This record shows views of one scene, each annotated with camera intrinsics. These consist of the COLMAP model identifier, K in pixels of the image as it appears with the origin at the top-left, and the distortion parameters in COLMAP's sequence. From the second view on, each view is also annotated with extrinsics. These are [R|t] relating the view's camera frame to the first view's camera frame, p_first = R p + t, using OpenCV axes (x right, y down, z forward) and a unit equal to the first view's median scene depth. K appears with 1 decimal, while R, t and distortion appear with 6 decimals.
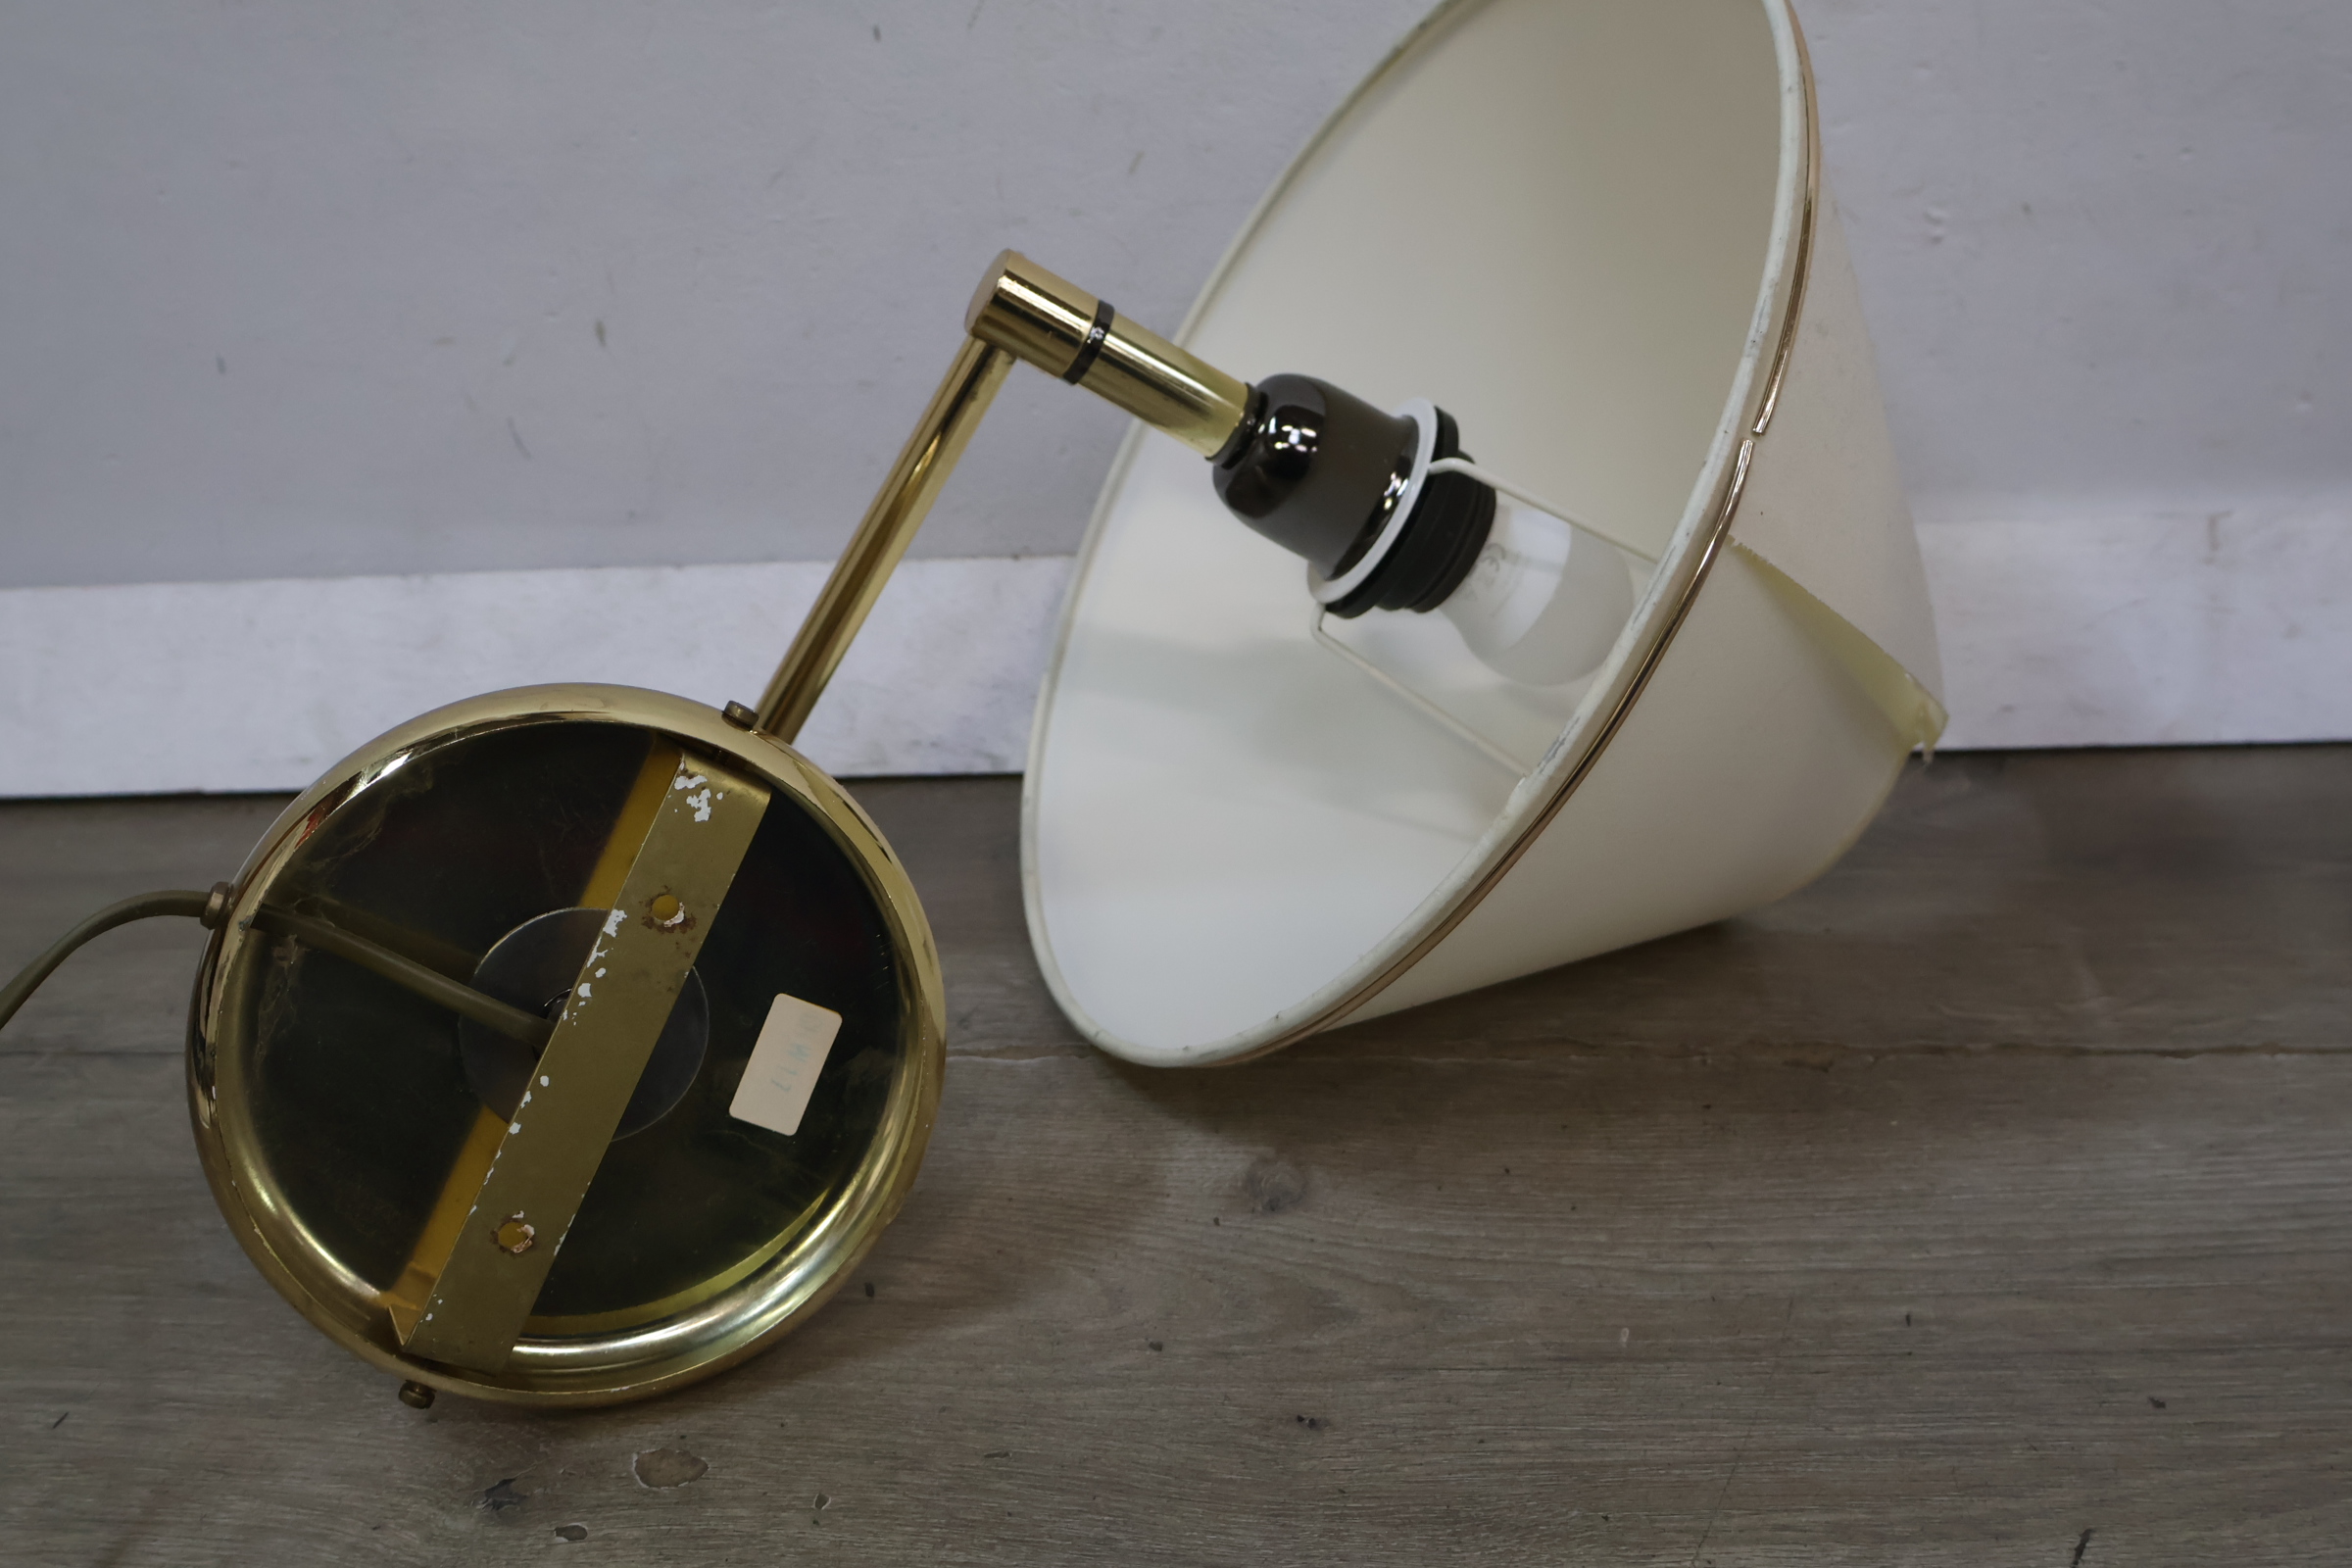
lens RADIAL K [[2363.0, 0, 1176.0], [0, 2363.0, 784.0], [0, 0, 1]] dist [0.005572, 0.000328]
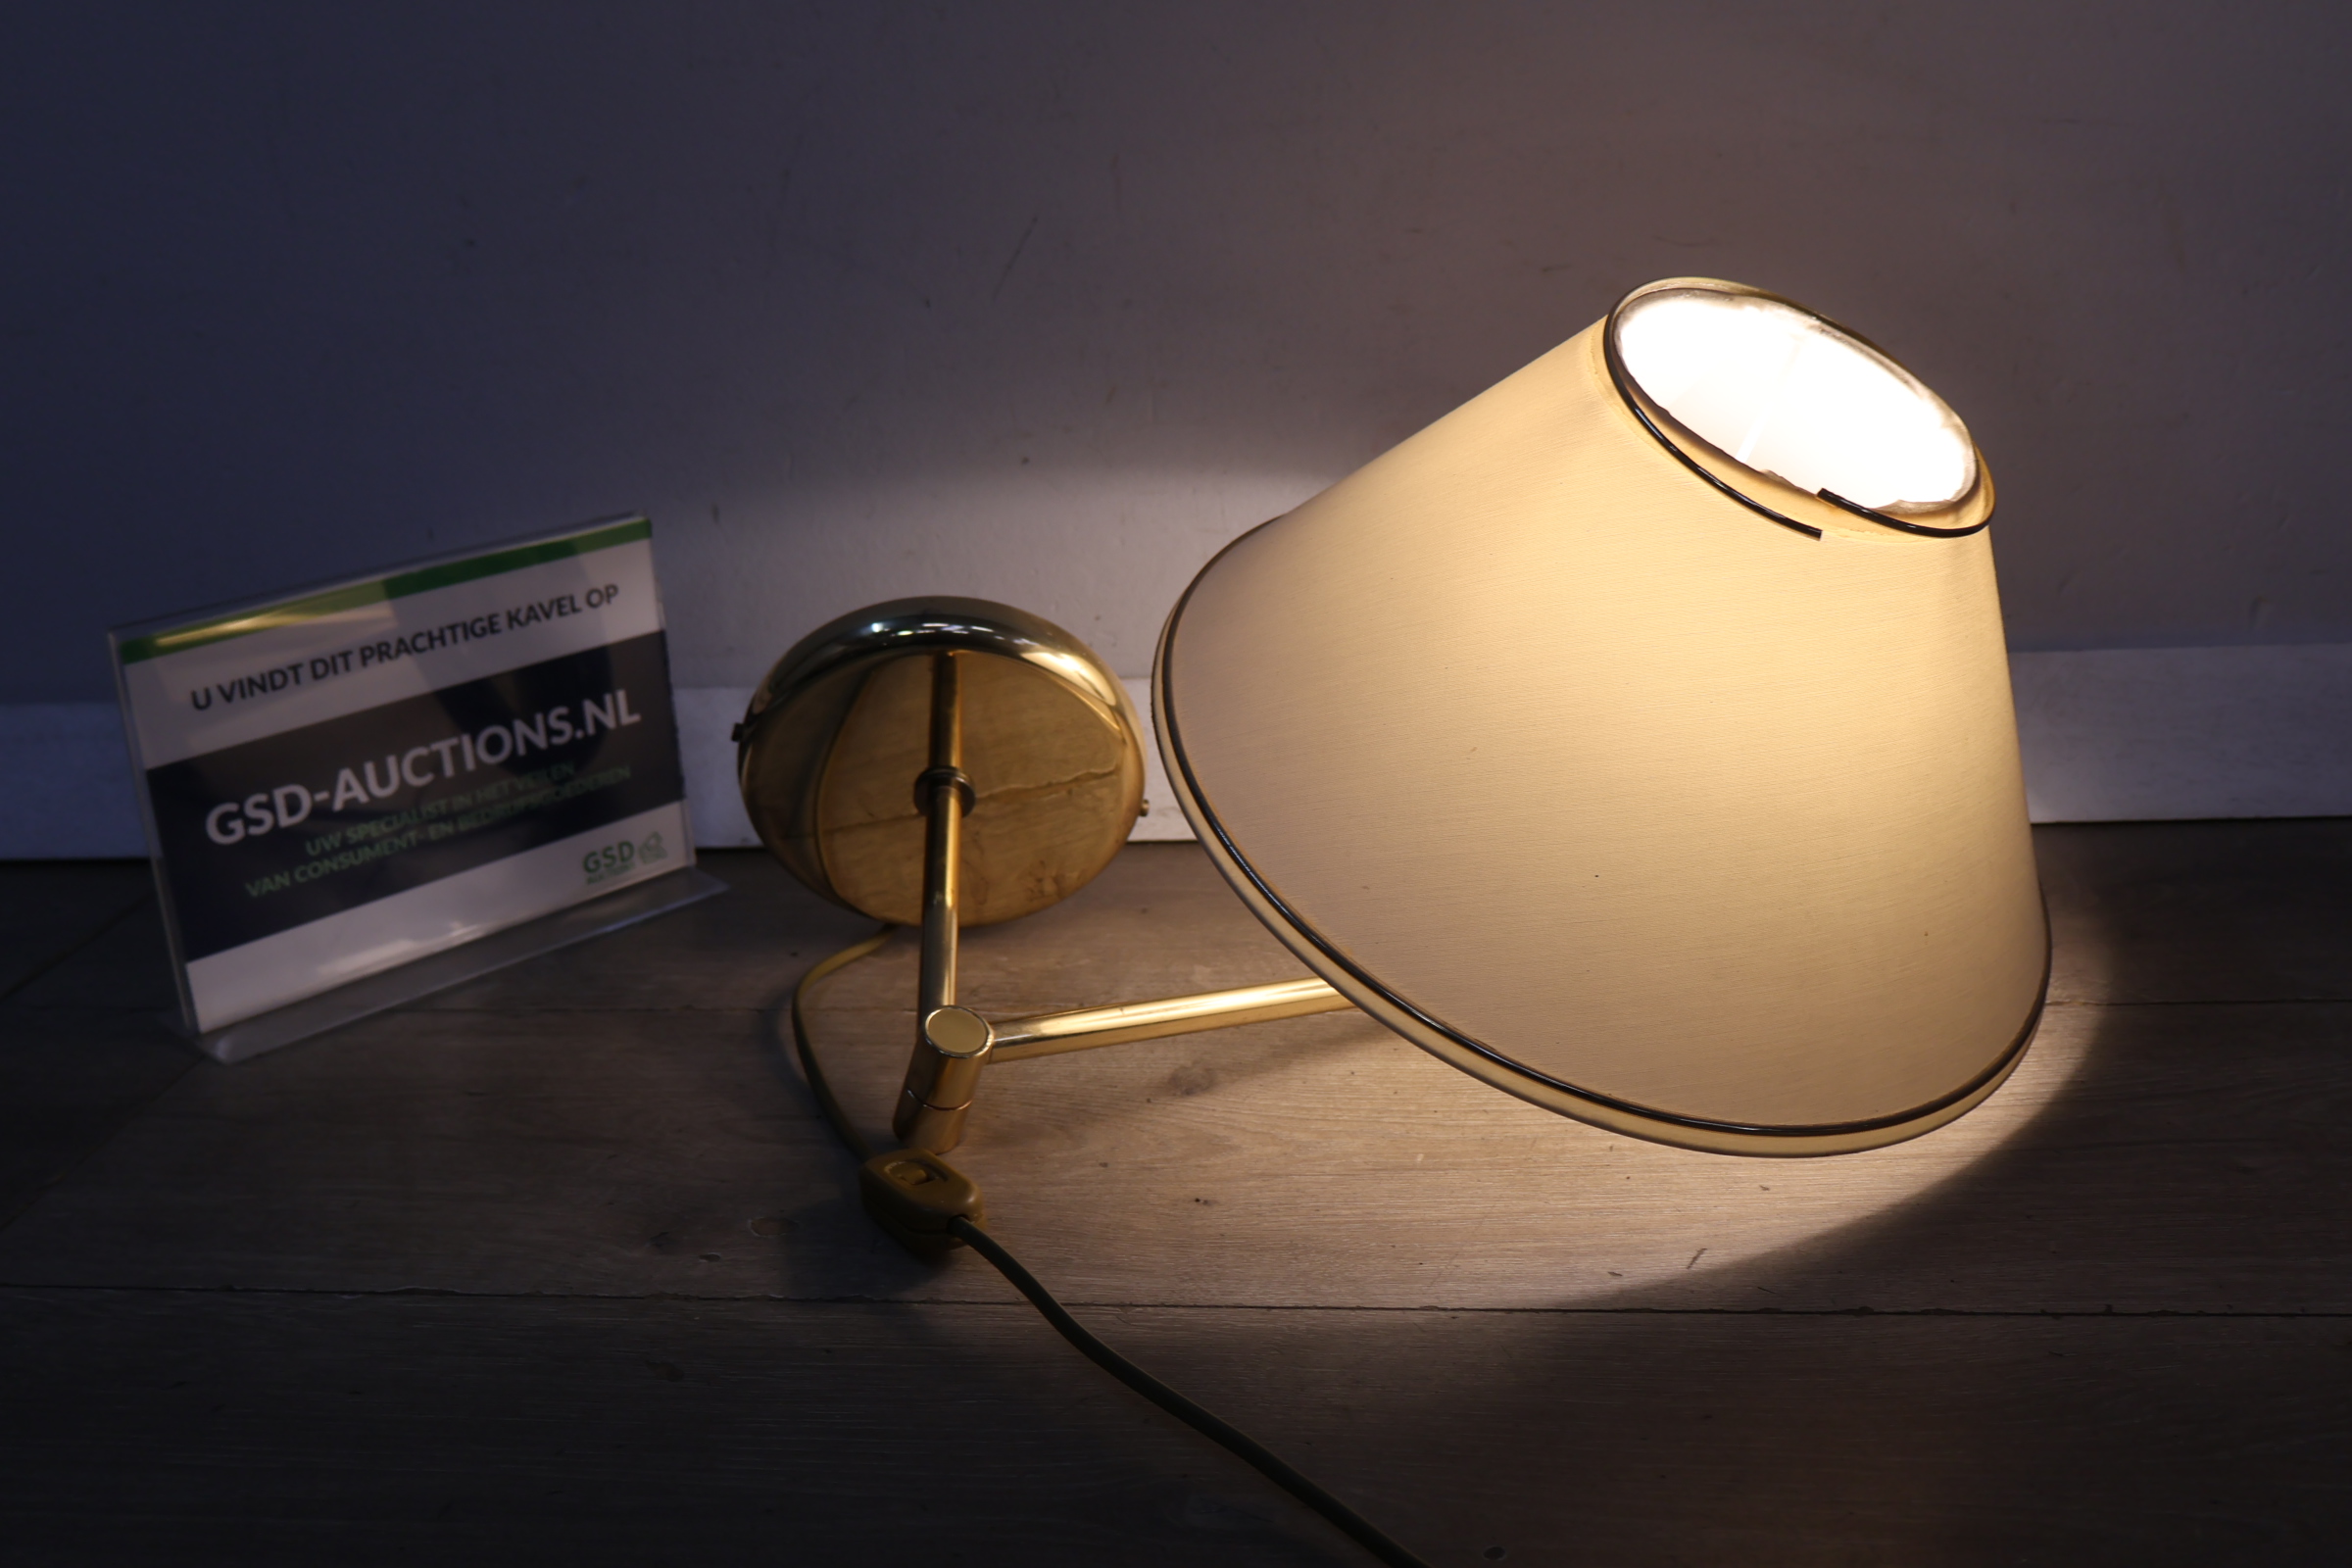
lens RADIAL K [[2351.7, 0, 1176.0], [0, 2351.7, 784.0], [0, 0, 1]] dist [0.000964, 0.006677]
pose [[0.999878, 0.015543, 0.001259, 0.029554], [-0.015298, 0.993353, -0.114089, 0.159610], [-0.003024, 0.114055, 0.993470, -0.452723]]
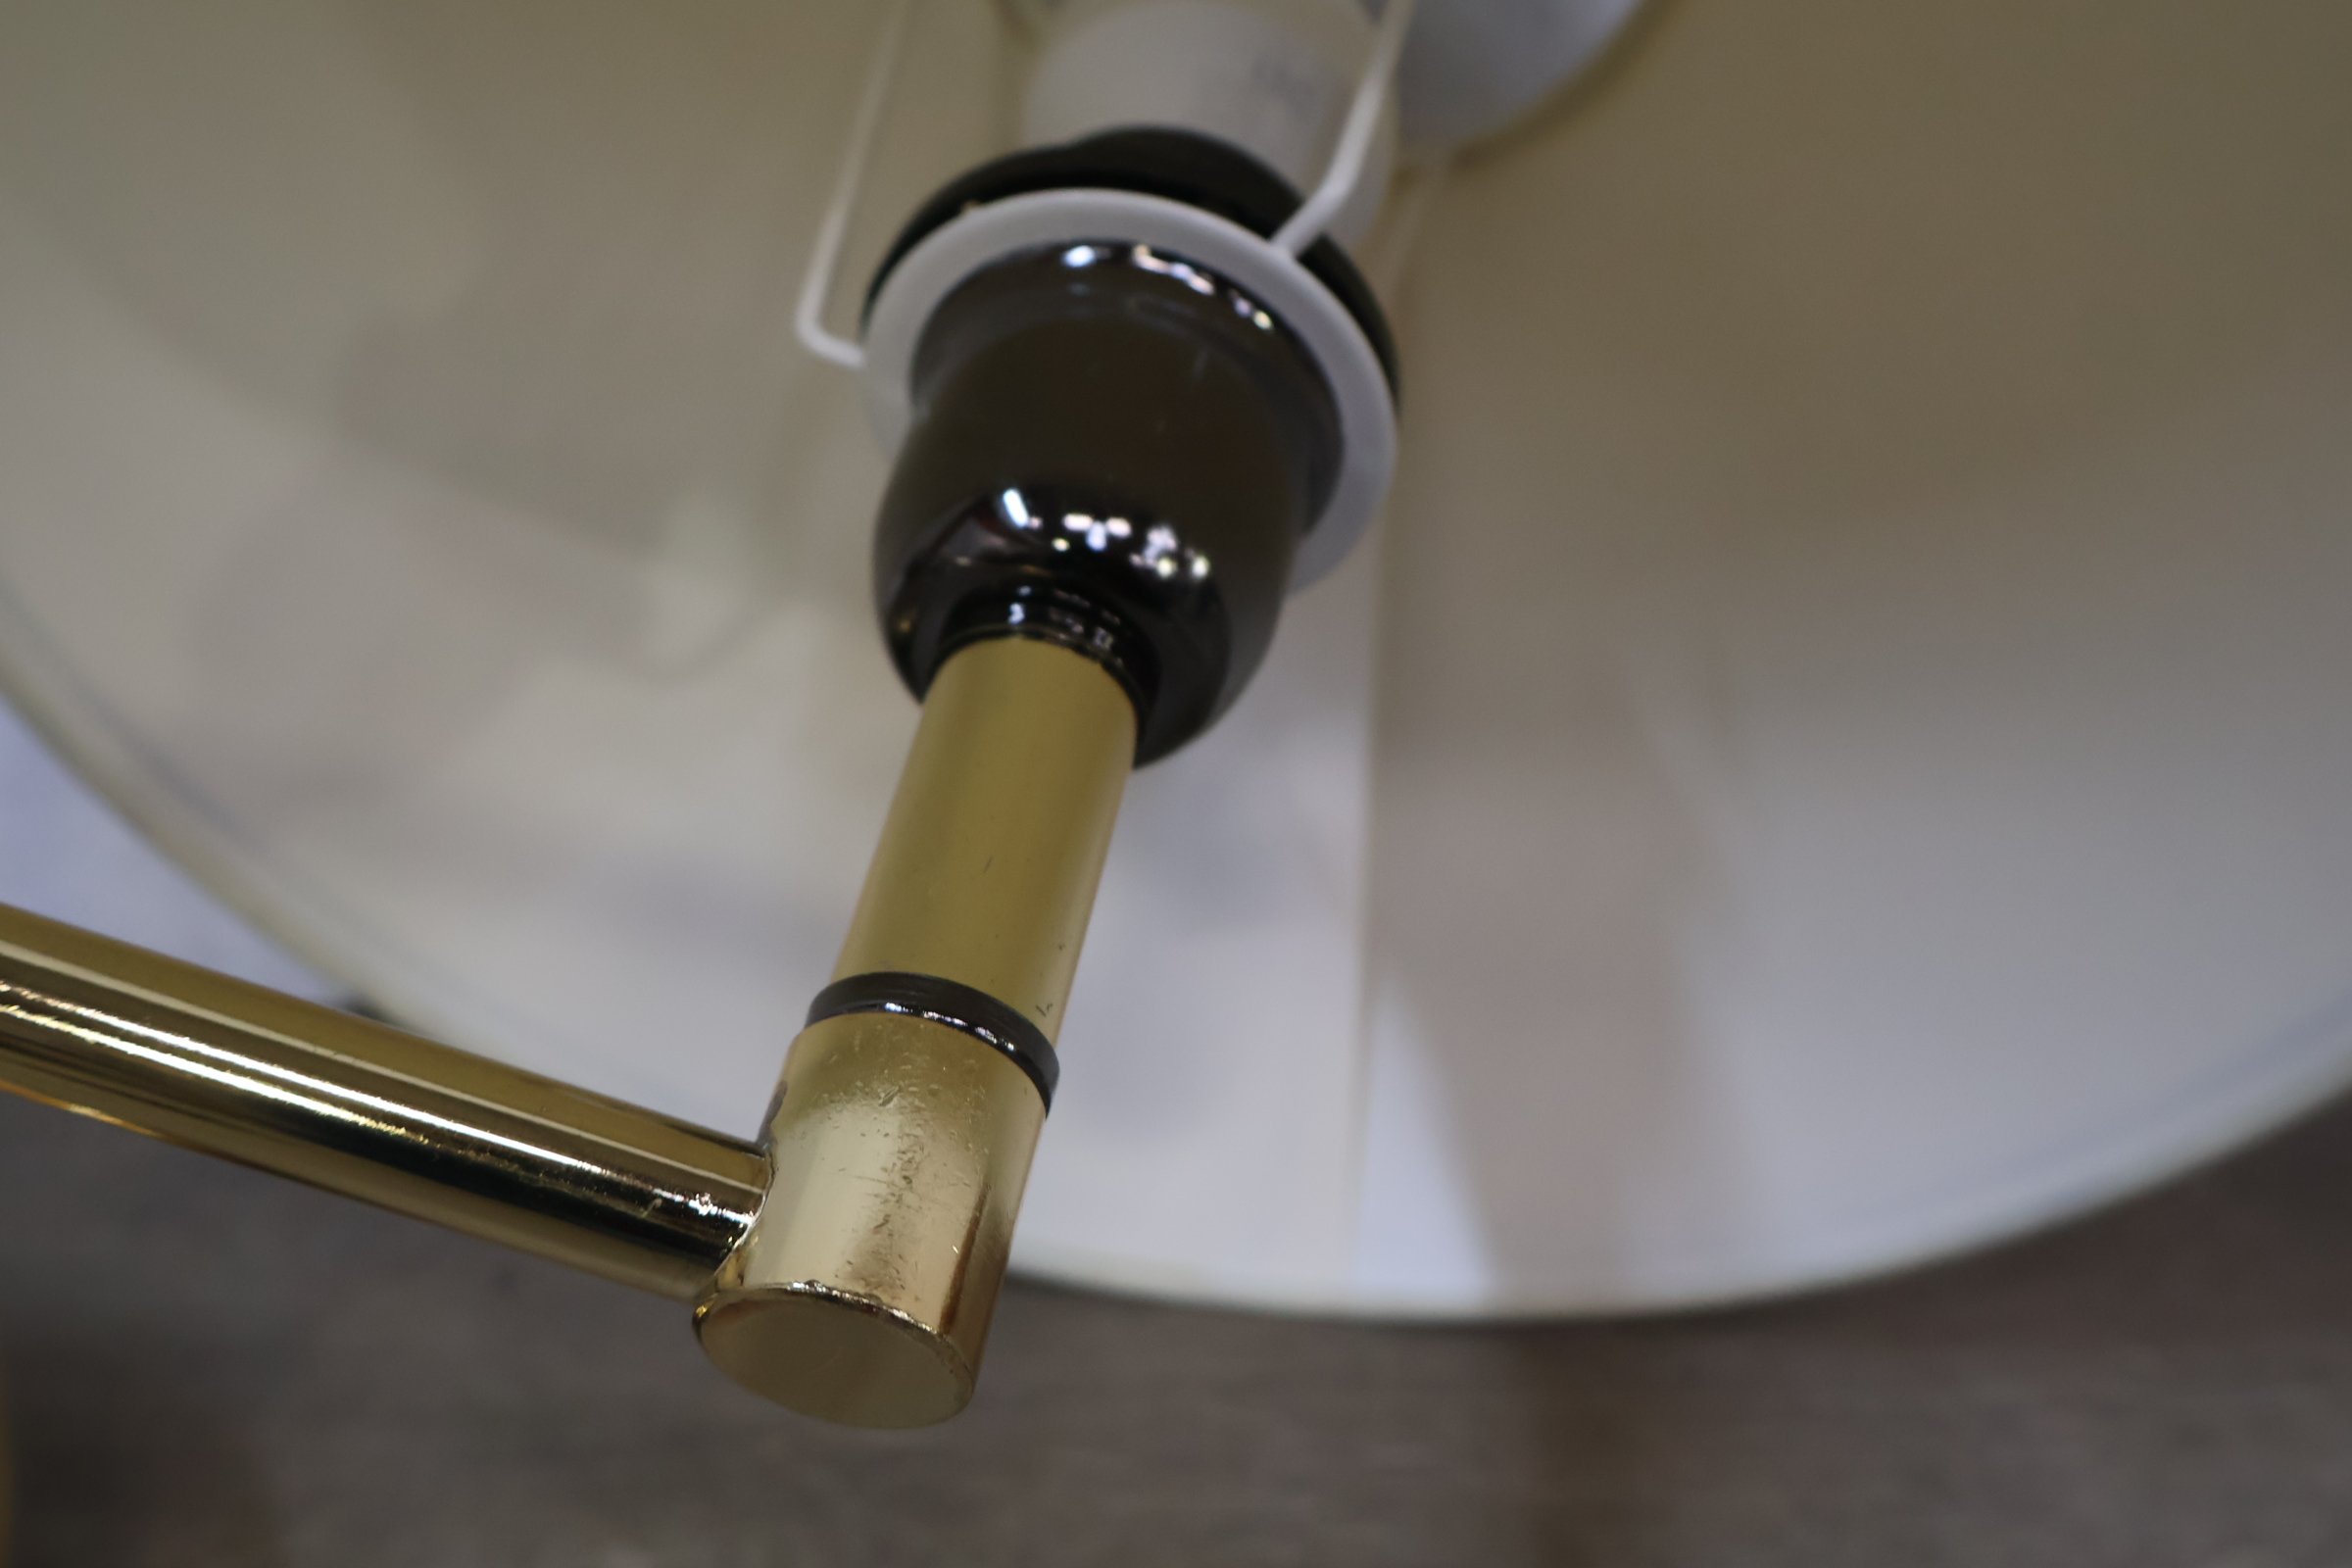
lens RADIAL K [[2338.3, 0, 1176.0], [0, 2338.3, 784.0], [0, 0, 1]] dist [-0.001643, 0.002349]
pose [[0.990931, -0.039359, 0.128478, 0.121414], [0.028471, 0.995931, 0.085503, -0.142173], [-0.131320, -0.081070, 0.988020, 0.612788]]
